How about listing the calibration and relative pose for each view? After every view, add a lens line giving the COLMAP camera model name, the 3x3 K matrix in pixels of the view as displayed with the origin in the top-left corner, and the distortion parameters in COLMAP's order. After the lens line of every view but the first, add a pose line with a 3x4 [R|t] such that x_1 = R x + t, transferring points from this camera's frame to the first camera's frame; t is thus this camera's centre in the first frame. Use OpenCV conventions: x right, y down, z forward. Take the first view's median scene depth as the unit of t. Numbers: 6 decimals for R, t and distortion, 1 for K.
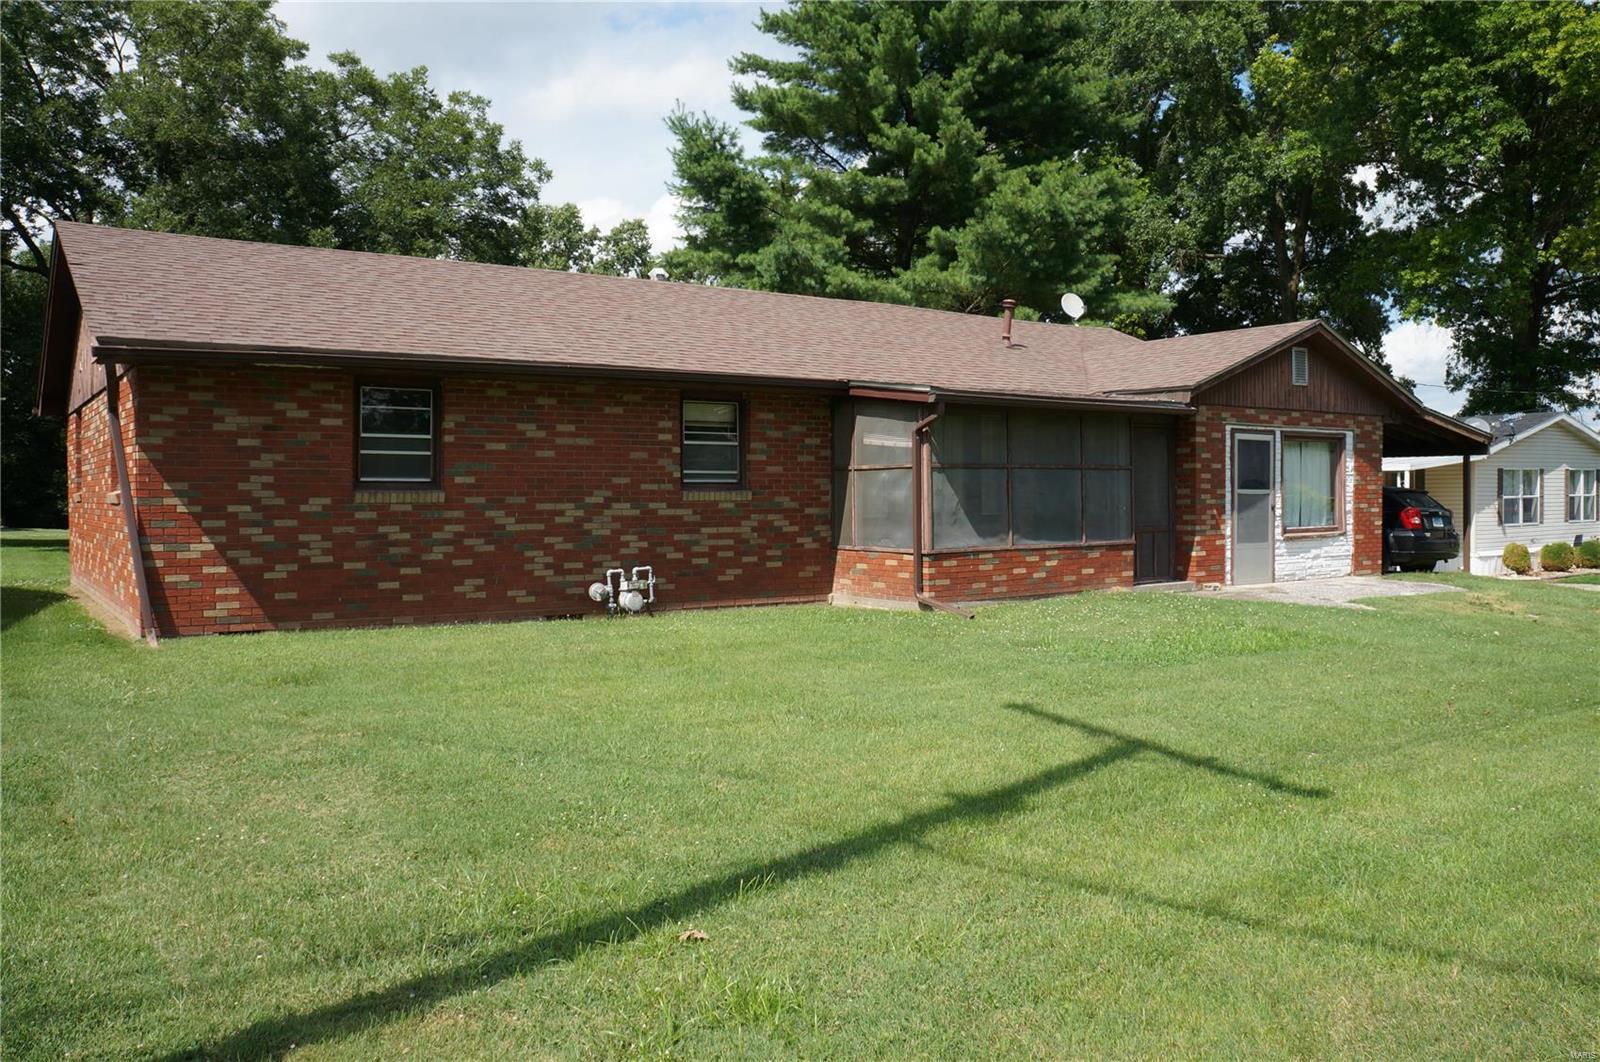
lens RADIAL K [[1286.3, 0, 798.8], [0, 1286.3, 532.0], [0, 0, 1]] dist [-0.098287, 0.008924]
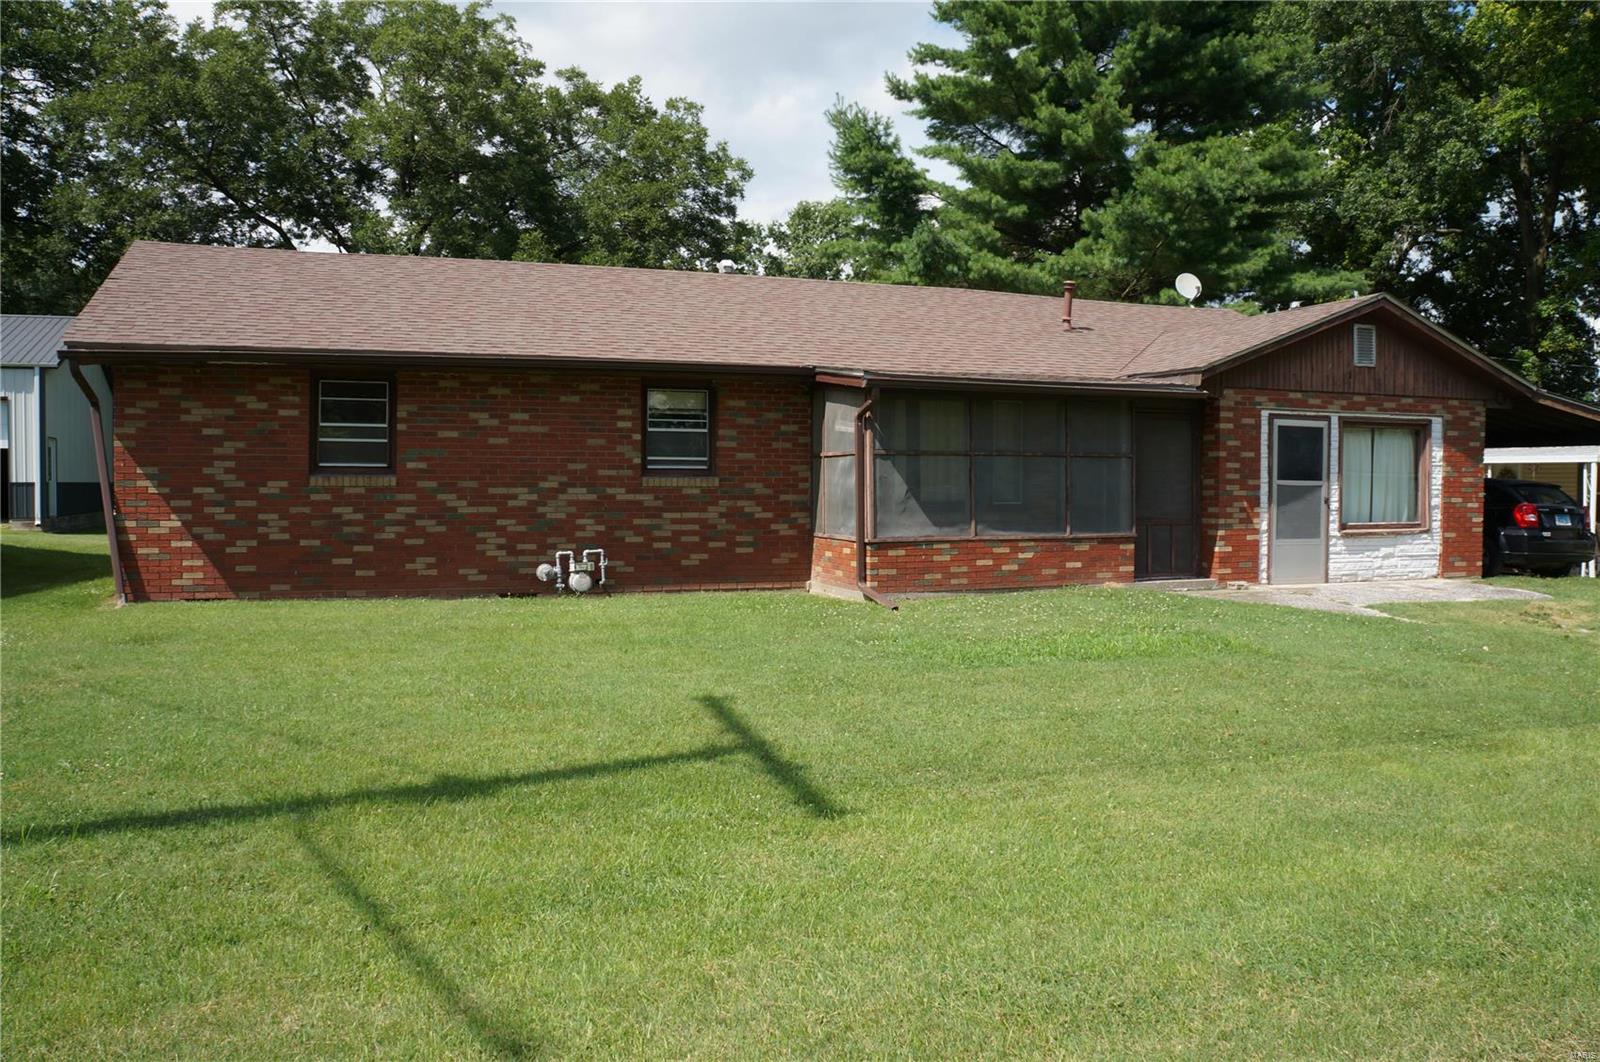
lens RADIAL K [[1259.5, 0, 785.6], [0, 1259.5, 543.3], [0, 0, 1]] dist [-0.139018, 0.078199]
pose [[0.967321, 0.019936, -0.252769, 0.223635], [-0.015123, 0.999666, 0.020971, -0.001246], [0.253102, -0.016464, 0.967299, 0.045336]]
